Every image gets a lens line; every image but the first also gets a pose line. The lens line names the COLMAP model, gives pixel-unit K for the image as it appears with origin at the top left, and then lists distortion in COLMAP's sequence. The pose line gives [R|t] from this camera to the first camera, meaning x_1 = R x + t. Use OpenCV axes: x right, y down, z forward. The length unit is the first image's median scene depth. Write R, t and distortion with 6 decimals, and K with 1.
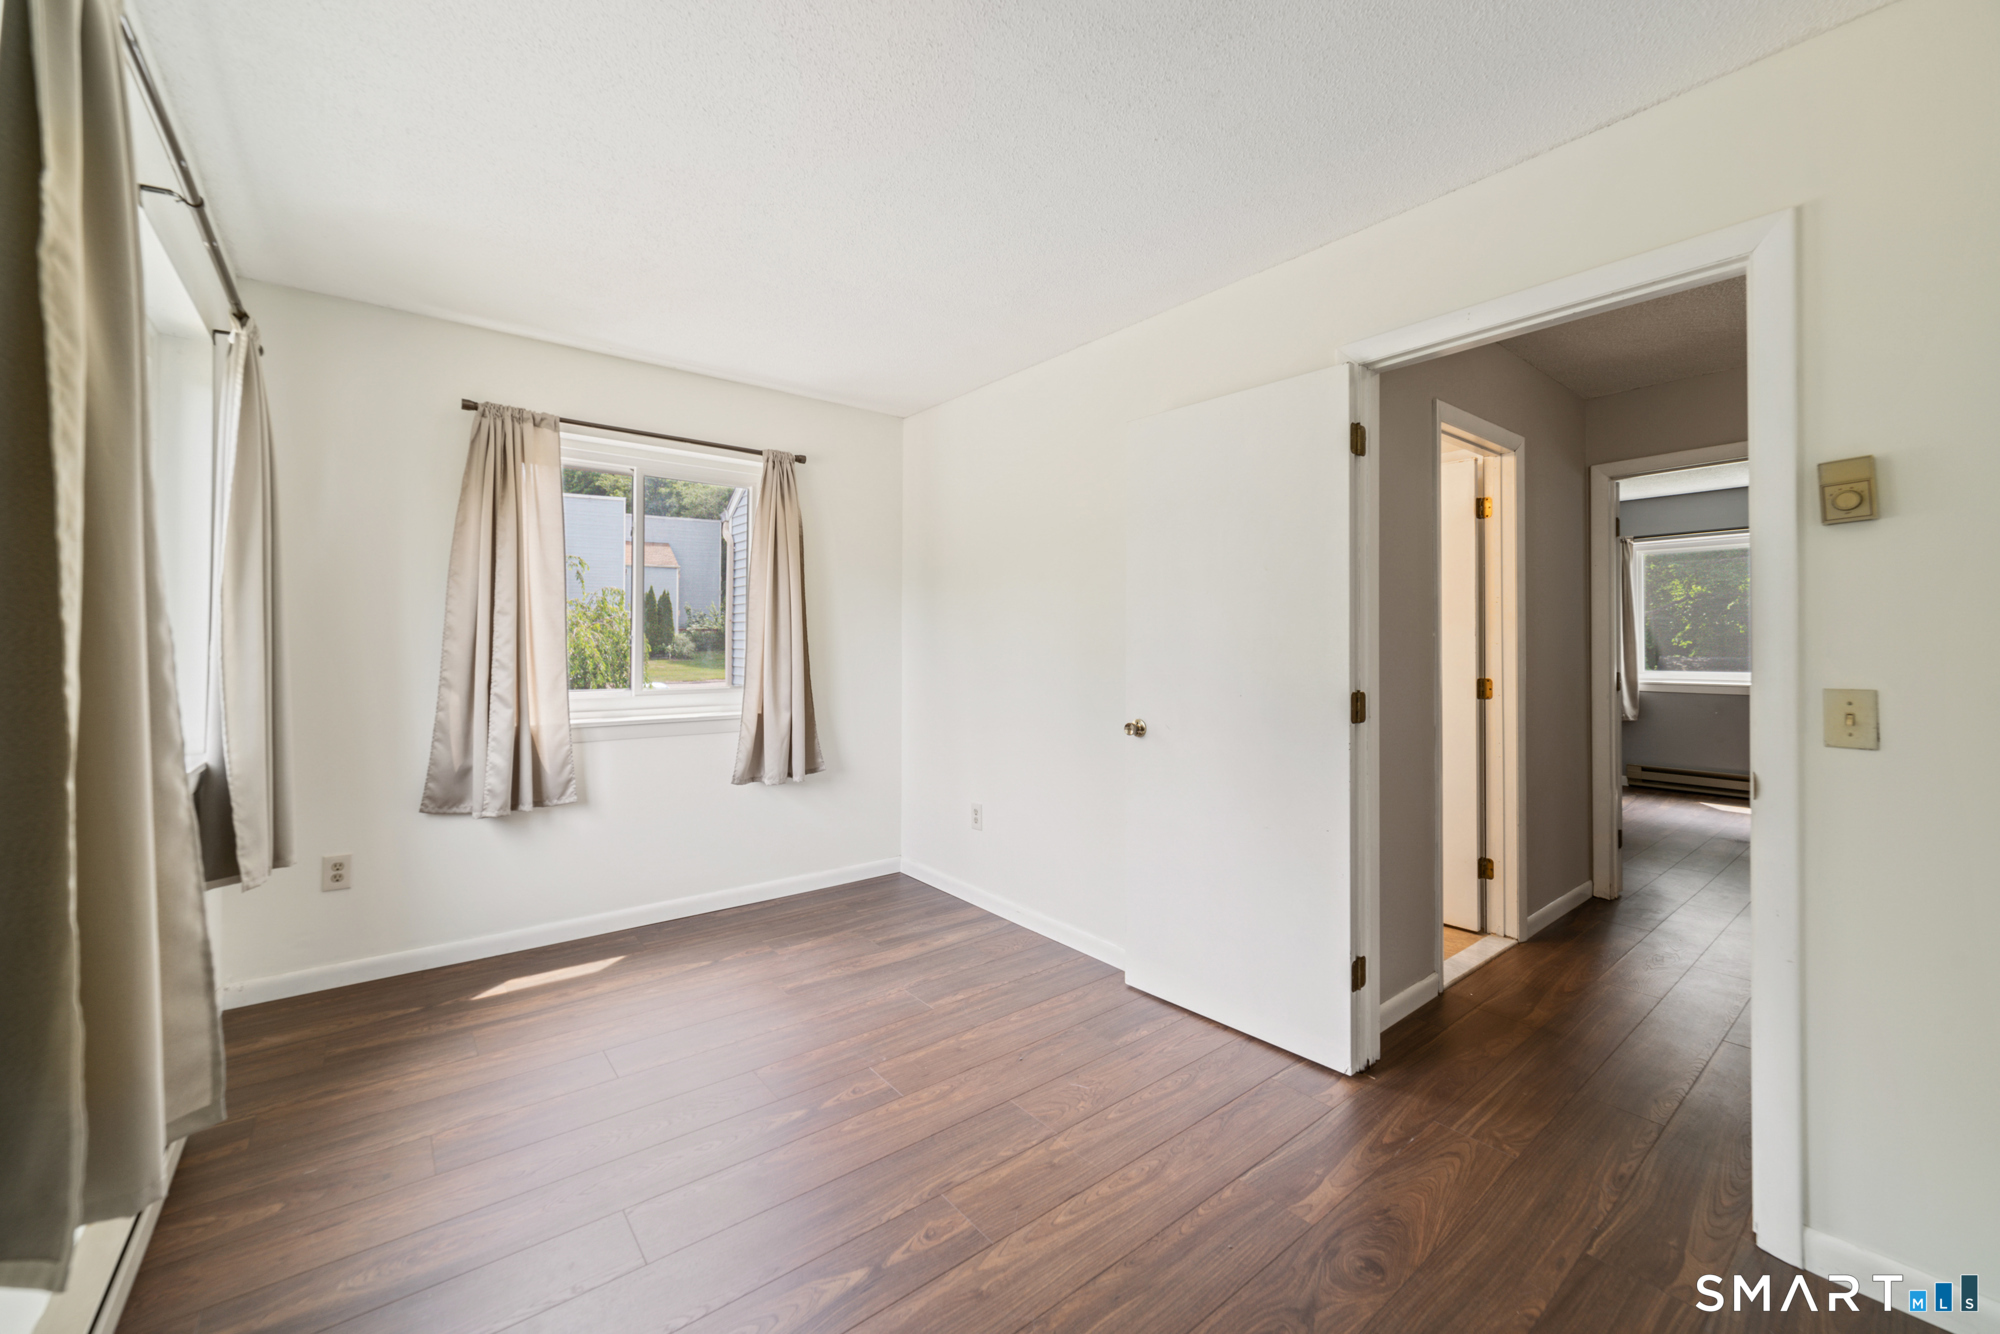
lens RADIAL K [[787.7, 0, 998.1], [0, 787.7, 650.8], [0, 0, 1]] dist [-0.000523, -0.000172]
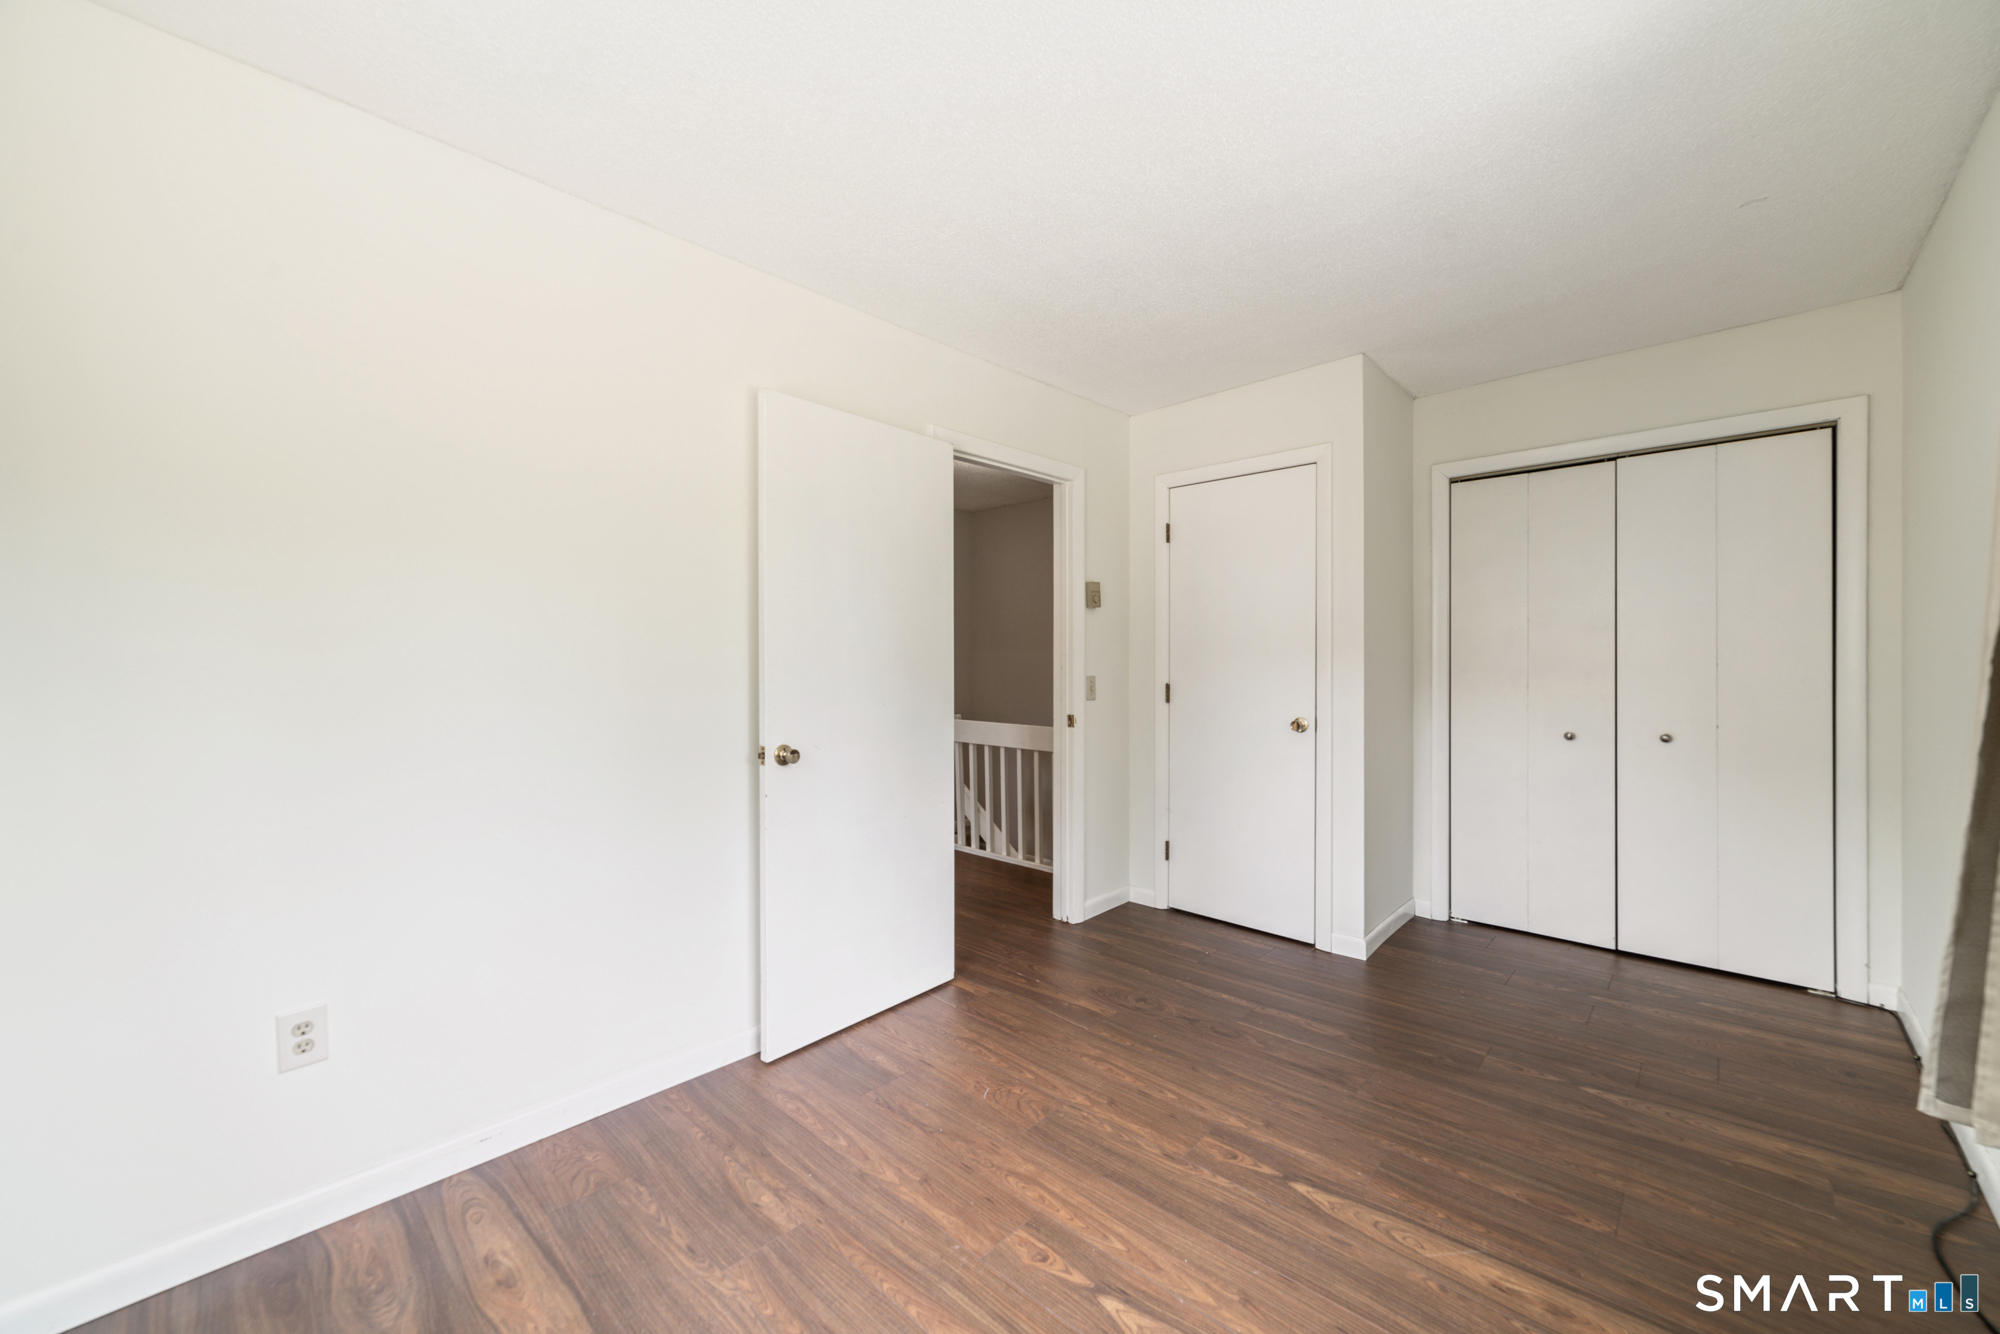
lens RADIAL K [[769.4, 0, 999.8], [0, 769.4, 658.8], [0, 0, 1]] dist [-0.001486, 0.000140]
pose [[-0.139109, -0.000457, 0.990277, -0.959930], [0.011477, 0.999932, 0.002073, -0.006933], [-0.990211, 0.011653, -0.139094, 1.220140]]
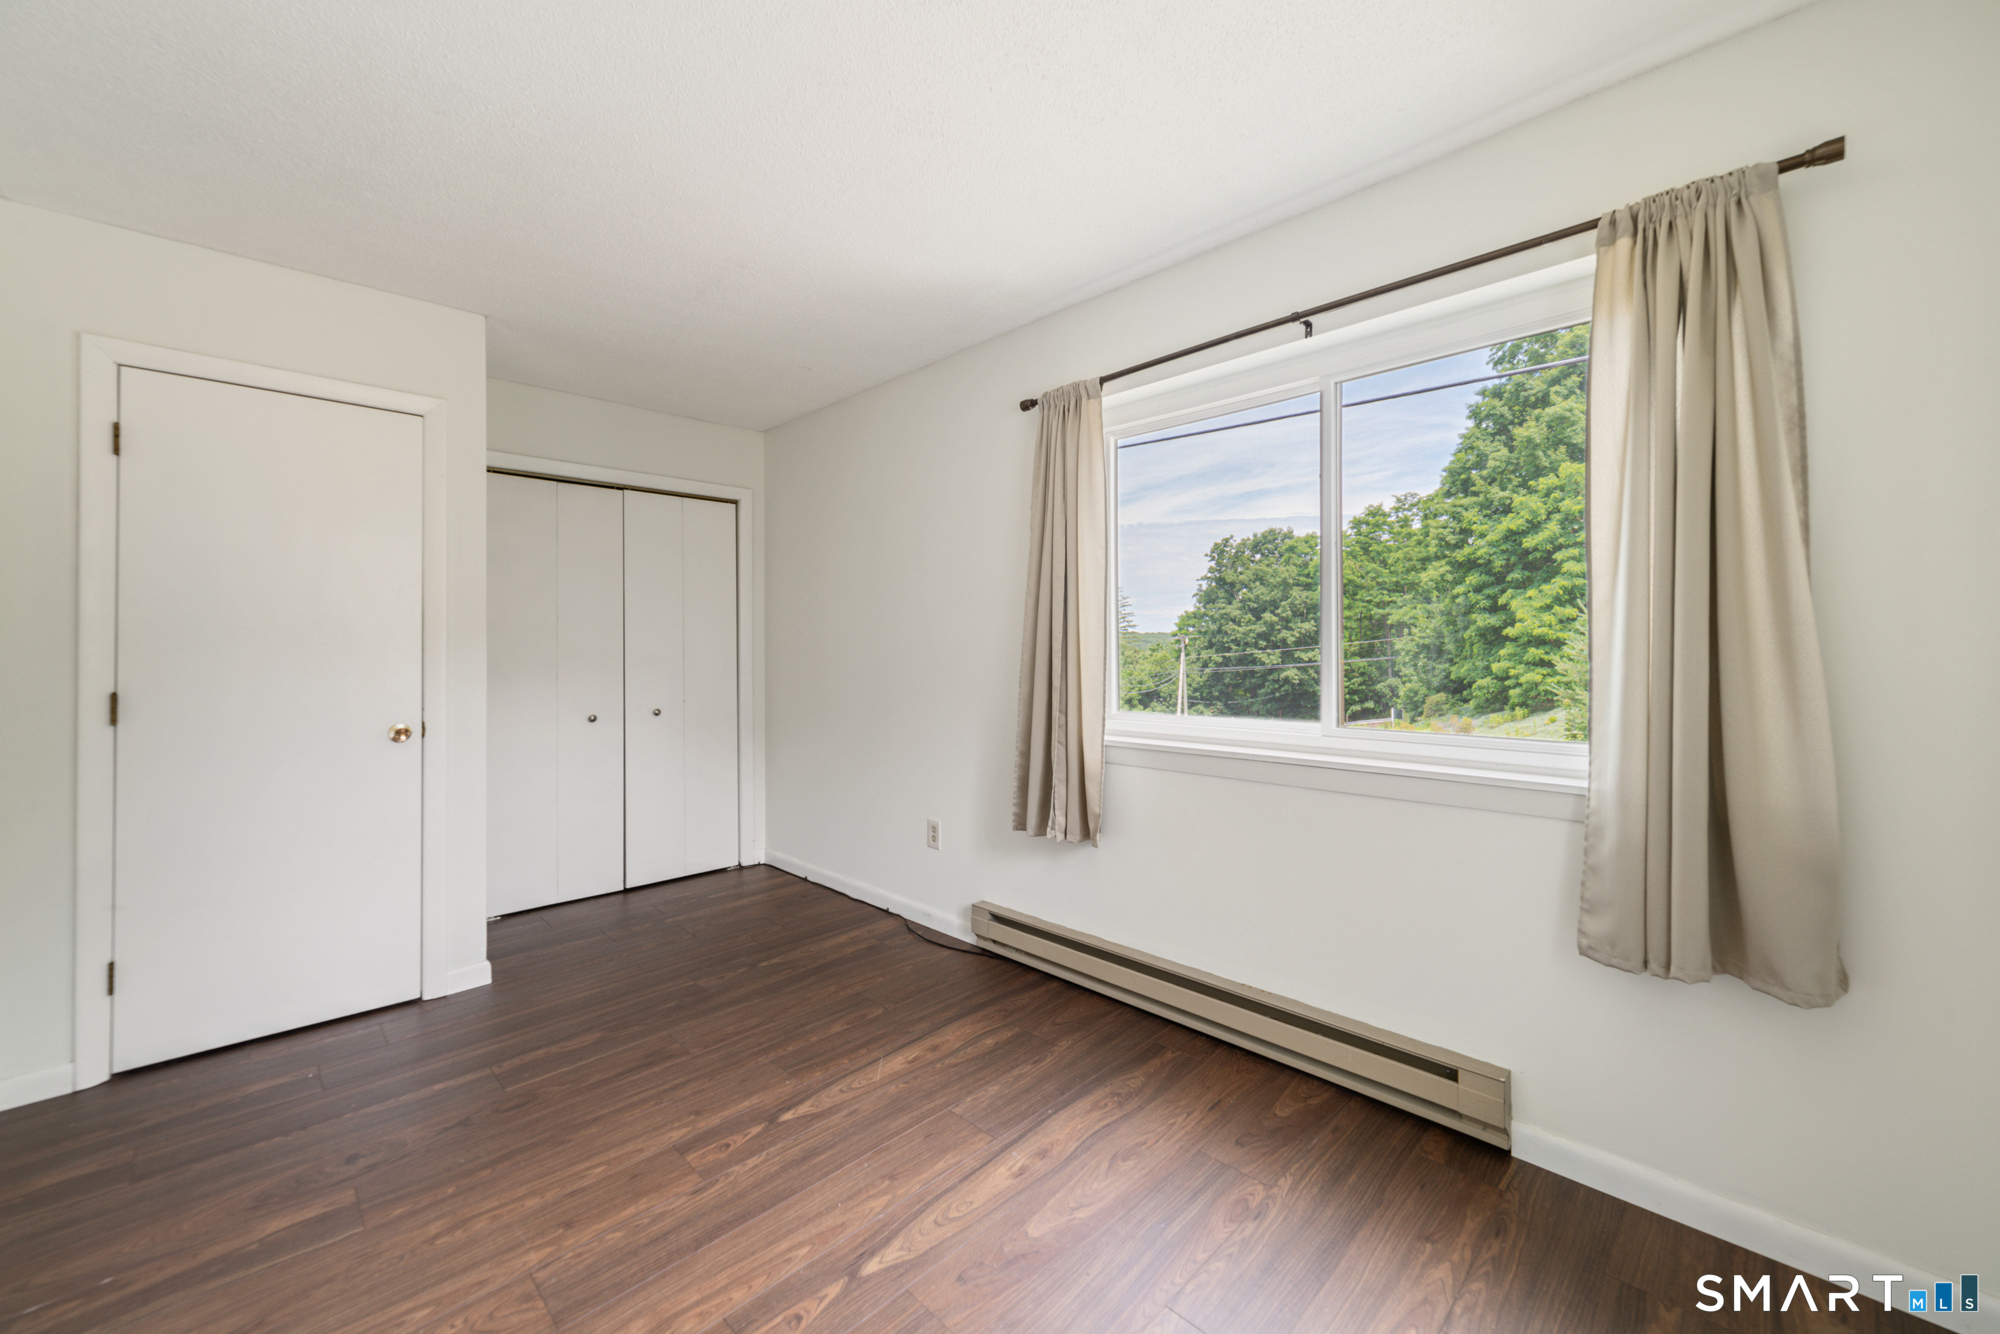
lens RADIAL K [[769.4, 0, 999.8], [0, 769.4, 658.8], [0, 0, 1]] dist [-0.001486, 0.000140]
pose [[-0.994256, 0.001386, -0.107017, -0.304897], [-0.000612, 0.999826, 0.018643, -0.009487], [0.107024, 0.018601, -0.994082, 1.776616]]
